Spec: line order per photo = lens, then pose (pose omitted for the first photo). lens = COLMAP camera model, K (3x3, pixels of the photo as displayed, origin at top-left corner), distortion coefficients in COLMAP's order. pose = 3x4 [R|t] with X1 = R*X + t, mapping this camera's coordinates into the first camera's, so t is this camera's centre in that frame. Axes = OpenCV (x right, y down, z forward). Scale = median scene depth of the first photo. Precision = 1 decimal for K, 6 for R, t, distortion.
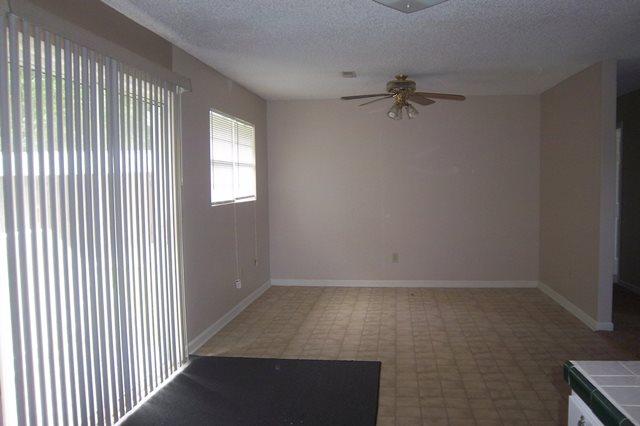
lens RADIAL K [[570.7, 0, 320.0], [0, 570.7, 213.0], [0, 0, 1]] dist [-0.050034, 0.011069]
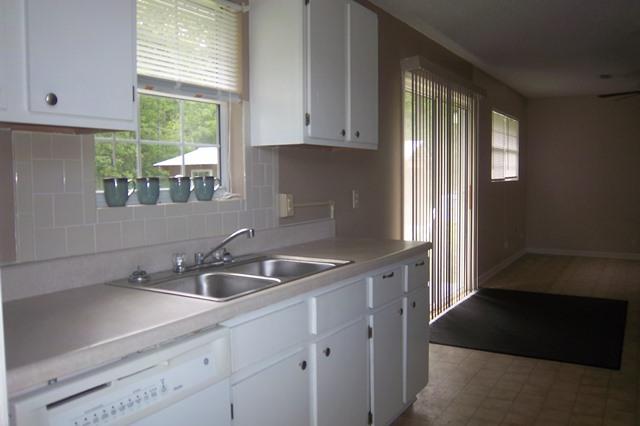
lens RADIAL K [[570.7, 0, 320.0], [0, 570.7, 213.0], [0, 0, 1]] dist [-0.050034, 0.011069]
pose [[0.925124, 0.041220, -0.377420, -0.050622], [-0.033518, 0.999075, 0.026955, 0.034136], [0.378182, -0.012287, 0.925650, -0.346251]]
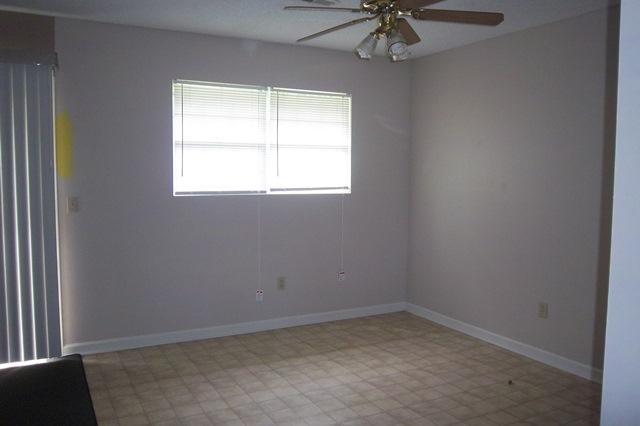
lens RADIAL K [[570.7, 0, 320.0], [0, 570.7, 213.0], [0, 0, 1]] dist [-0.050034, 0.011069]
pose [[0.612601, 0.109213, -0.782811, 0.556897], [-0.076401, 0.993952, 0.078882, -0.063818], [0.786691, 0.011485, 0.617240, 0.587621]]
